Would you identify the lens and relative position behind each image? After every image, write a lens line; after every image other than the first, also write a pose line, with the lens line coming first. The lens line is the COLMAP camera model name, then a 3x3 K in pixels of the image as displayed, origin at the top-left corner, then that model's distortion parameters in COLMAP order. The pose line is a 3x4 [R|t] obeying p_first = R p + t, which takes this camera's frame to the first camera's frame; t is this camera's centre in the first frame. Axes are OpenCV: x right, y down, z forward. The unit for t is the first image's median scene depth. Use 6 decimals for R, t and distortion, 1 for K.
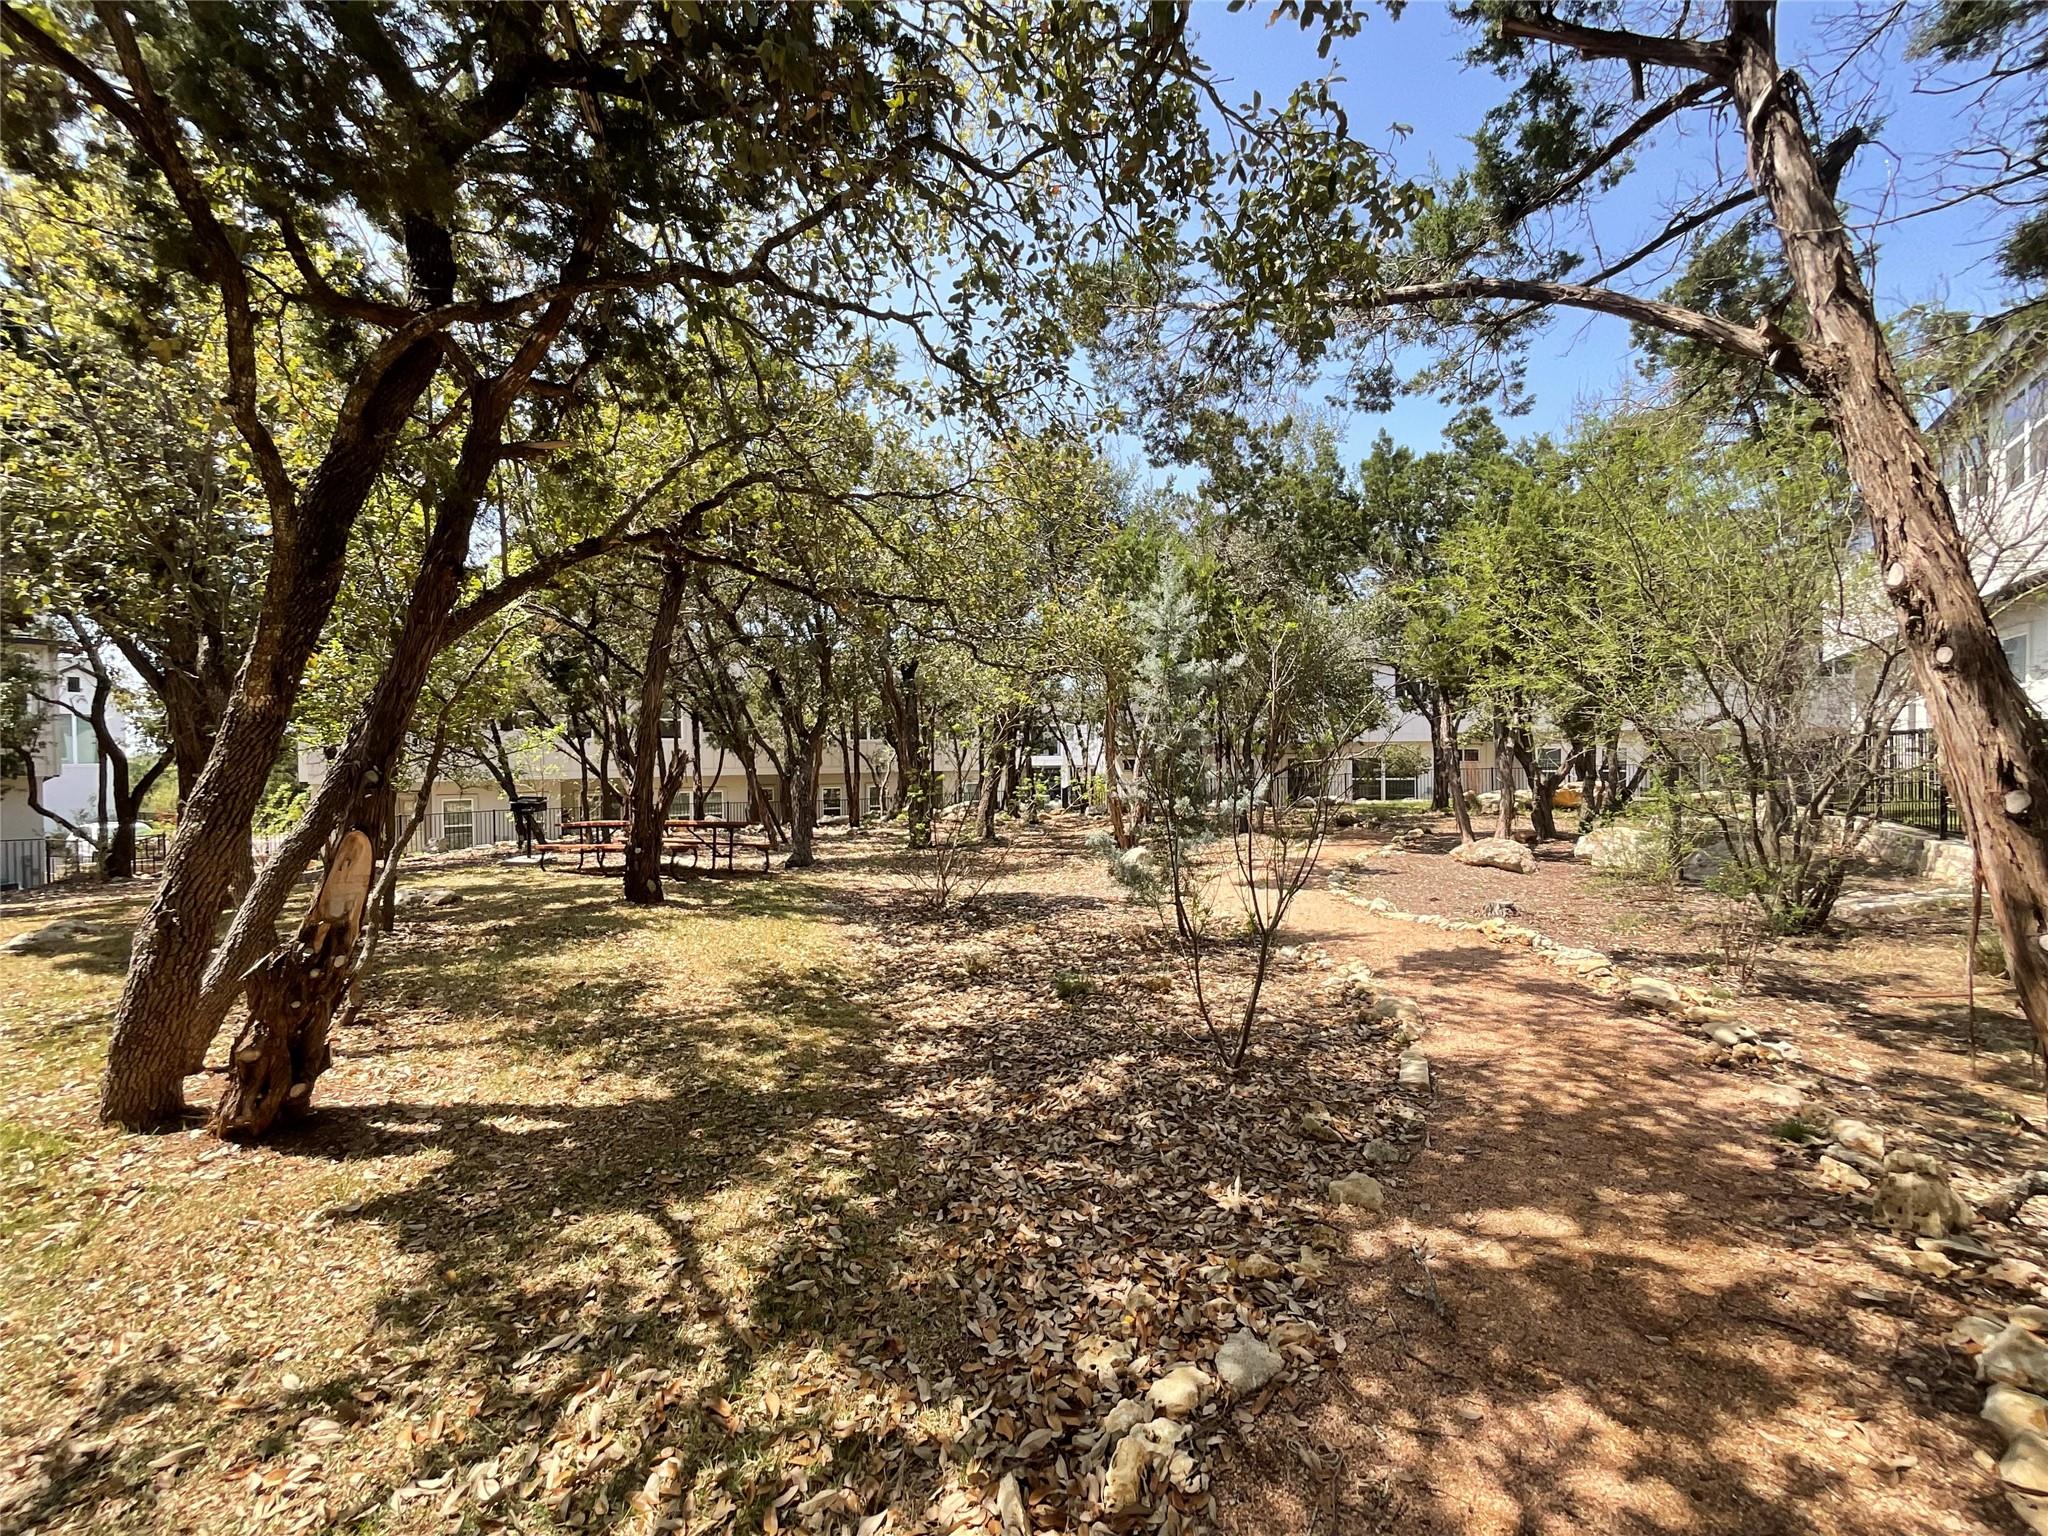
lens RADIAL K [[844.2, 0, 1024.0], [0, 844.2, 768.0], [0, 0, 1]] dist [0.000579, 0.000065]
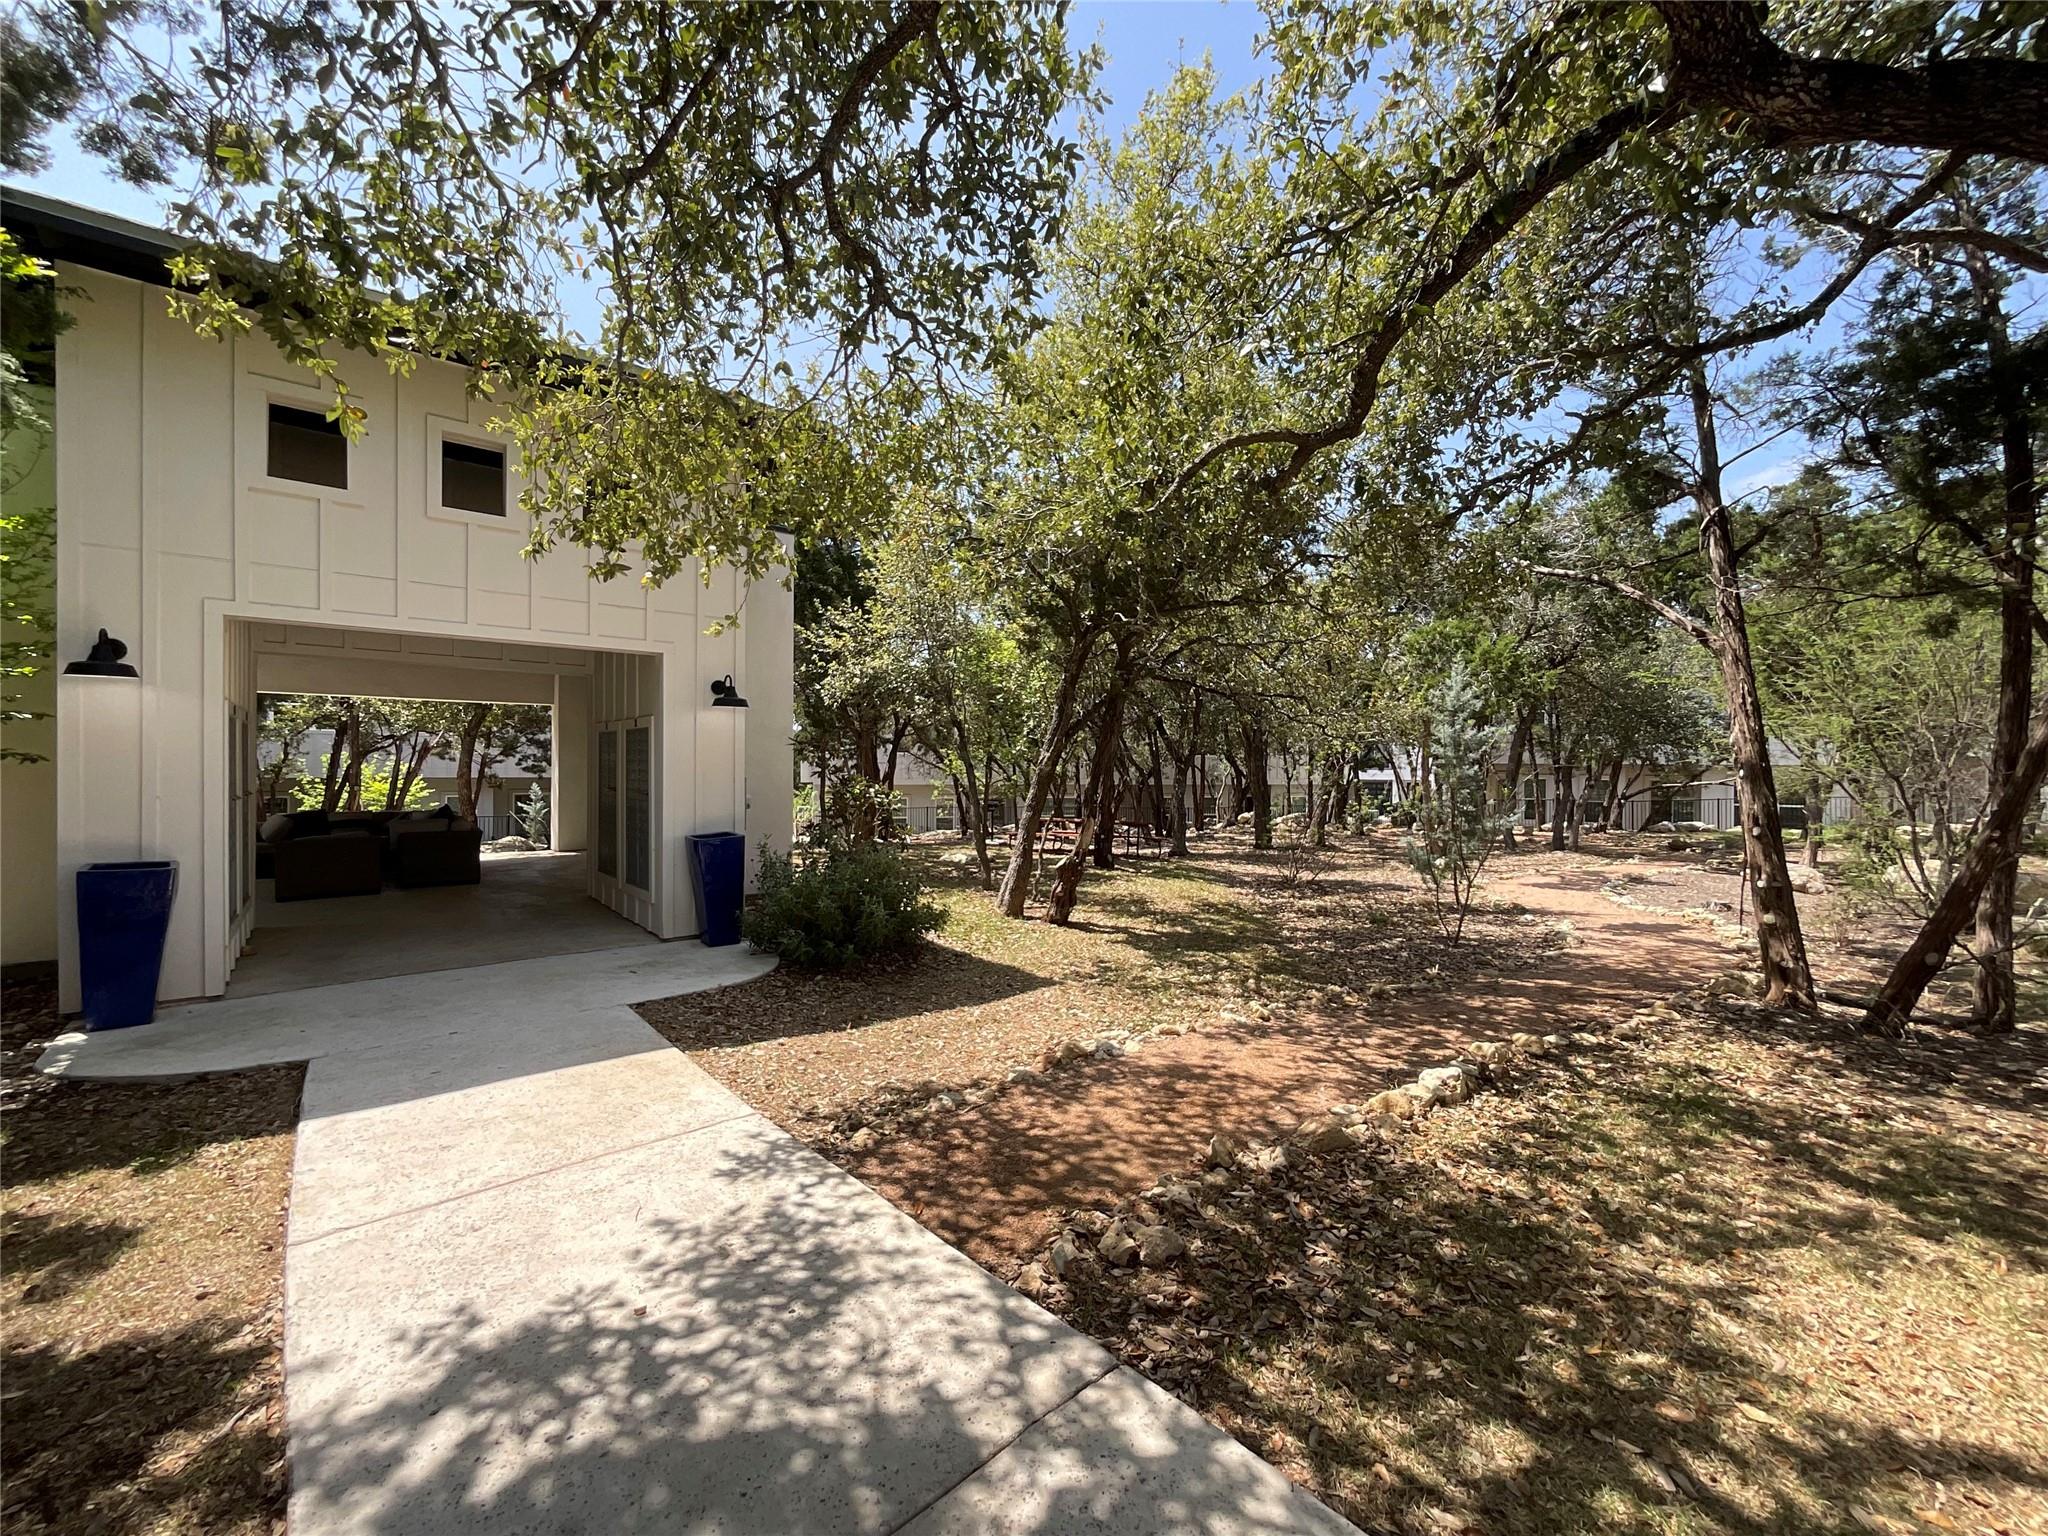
lens RADIAL K [[844.2, 0, 1024.0], [0, 844.2, 768.0], [0, 0, 1]] dist [0.000579, 0.000065]
pose [[0.931909, 0.018823, -0.362204, -0.001342], [-0.022100, 0.999744, -0.004906, -0.022889], [0.362019, 0.012576, 0.932086, -0.565656]]
